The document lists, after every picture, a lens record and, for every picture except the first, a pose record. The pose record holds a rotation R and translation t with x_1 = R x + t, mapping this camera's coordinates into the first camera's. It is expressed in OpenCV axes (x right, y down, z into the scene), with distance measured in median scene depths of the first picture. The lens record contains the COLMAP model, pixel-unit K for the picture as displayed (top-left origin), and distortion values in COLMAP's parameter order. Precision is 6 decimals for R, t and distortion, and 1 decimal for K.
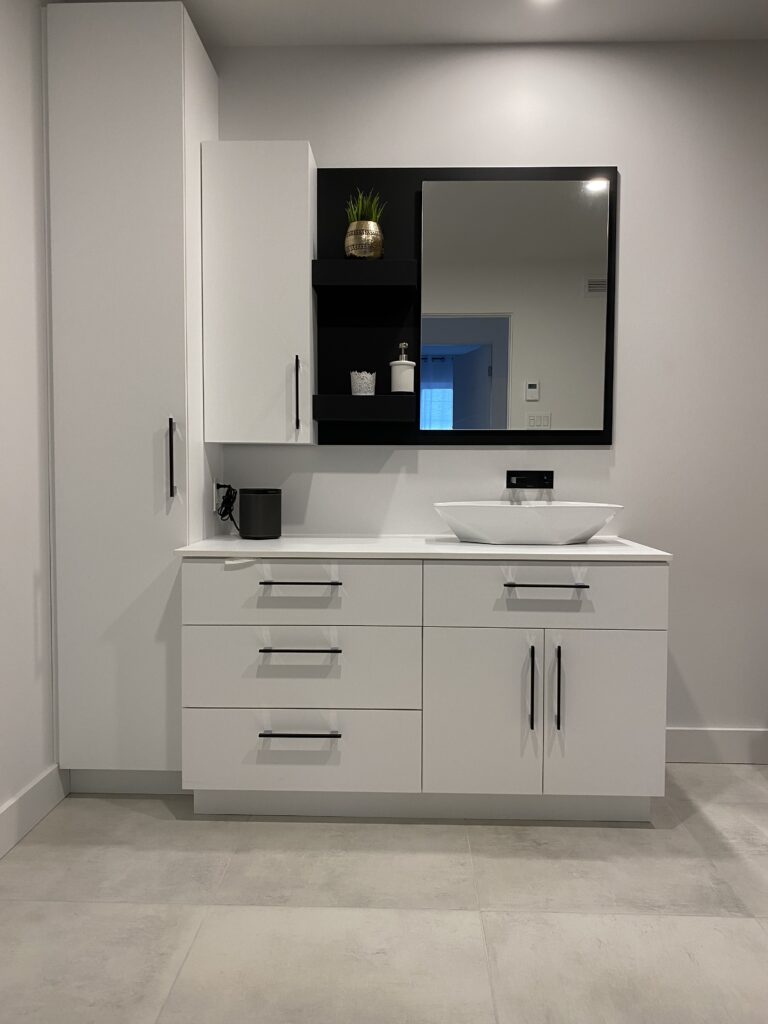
lens RADIAL K [[783.7, 0, 388.7], [0, 783.7, 506.7], [0, 0, 1]] dist [0.065944, -0.100387]
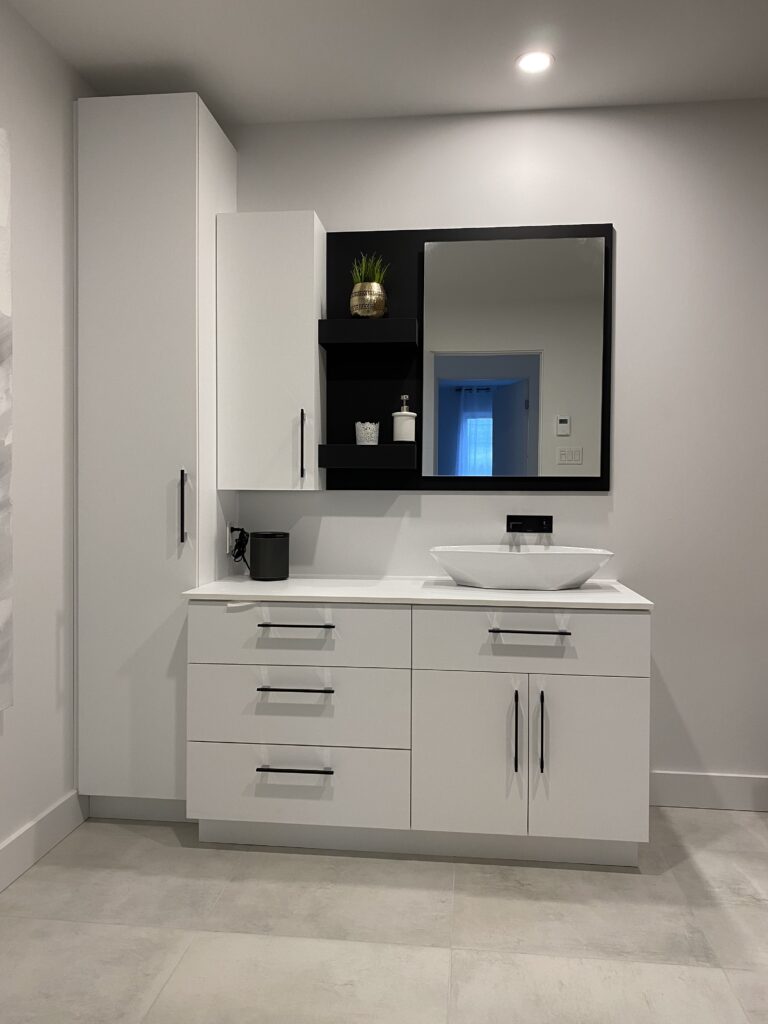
lens RADIAL K [[782.2, 0, 384.6], [0, 782.2, 502.4], [0, 0, 1]] dist [0.064014, -0.091111]
pose [[0.996539, 0.002140, -0.083094, 0.091411], [-0.004961, 0.999418, -0.033760, -0.033149], [0.082974, 0.034055, 0.995970, -0.051869]]
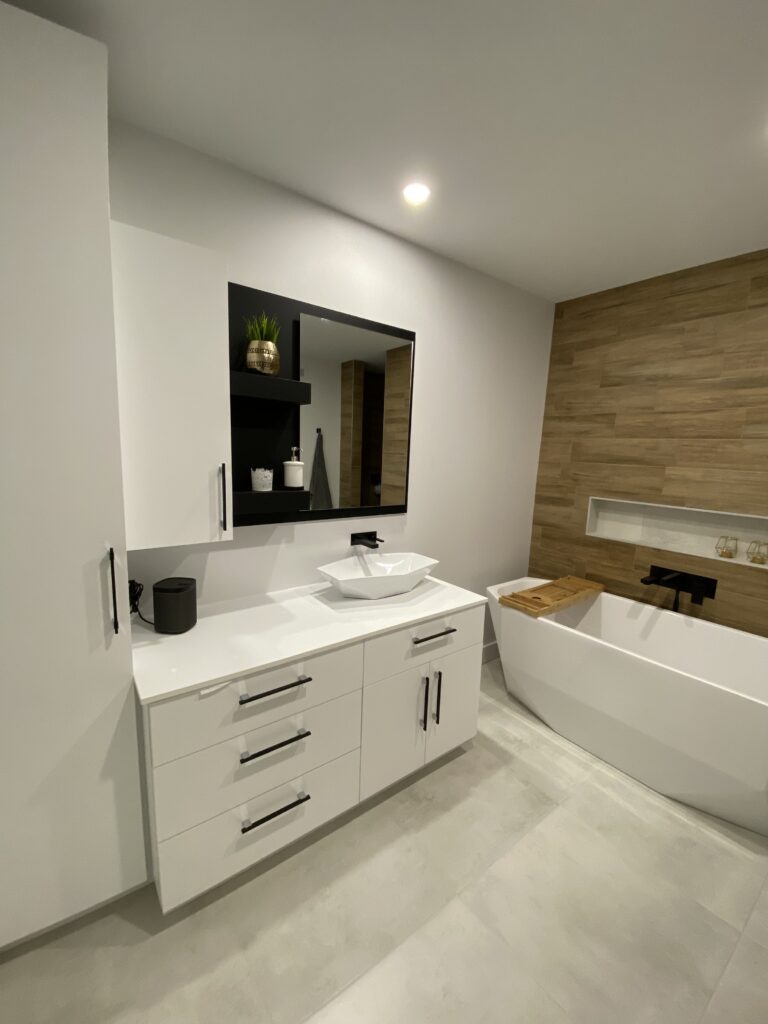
lens RADIAL K [[415.0, 0, 381.5], [0, 415.0, 510.5], [0, 0, 1]] dist [0.030565, -0.025221]
pose [[0.780407, -0.066912, 0.621682, -0.333900], [-0.004821, 0.993584, 0.112993, -0.212022], [-0.625254, -0.091178, 0.775077, 0.456867]]
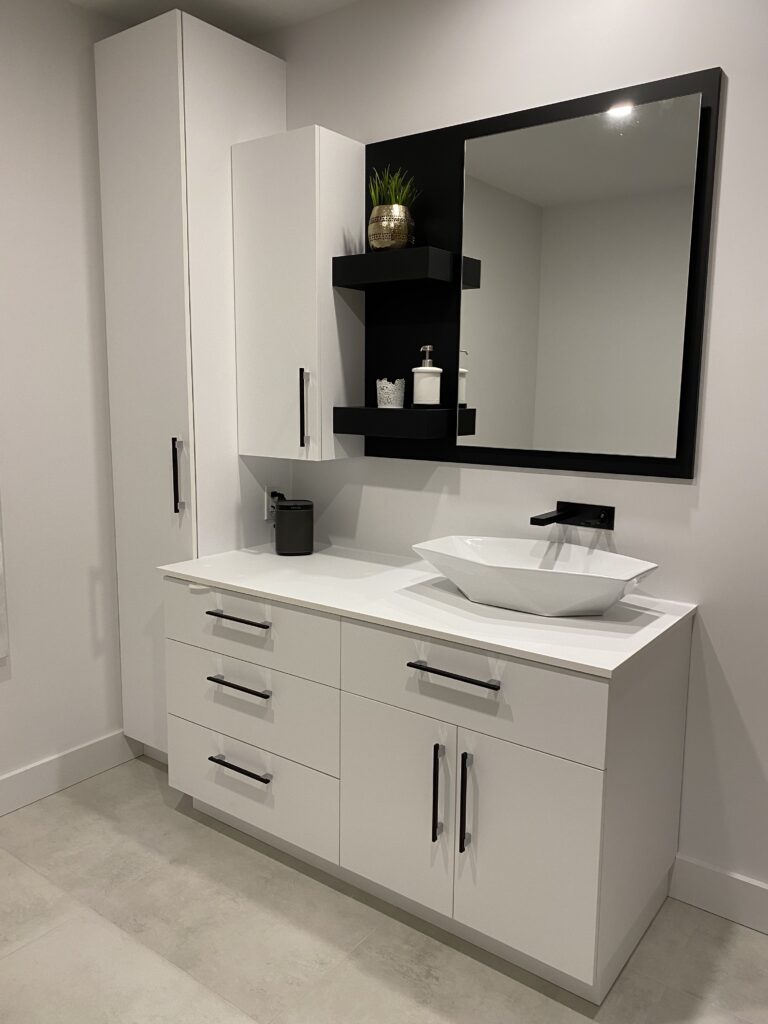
lens RADIAL K [[783.7, 0, 388.7], [0, 783.7, 506.7], [0, 0, 1]] dist [0.065944, -0.100387]
pose [[0.818790, 0.089238, -0.567116, 0.556007], [-0.032772, 0.993500, 0.109017, -0.146195], [0.573158, -0.070676, 0.816392, 0.312849]]
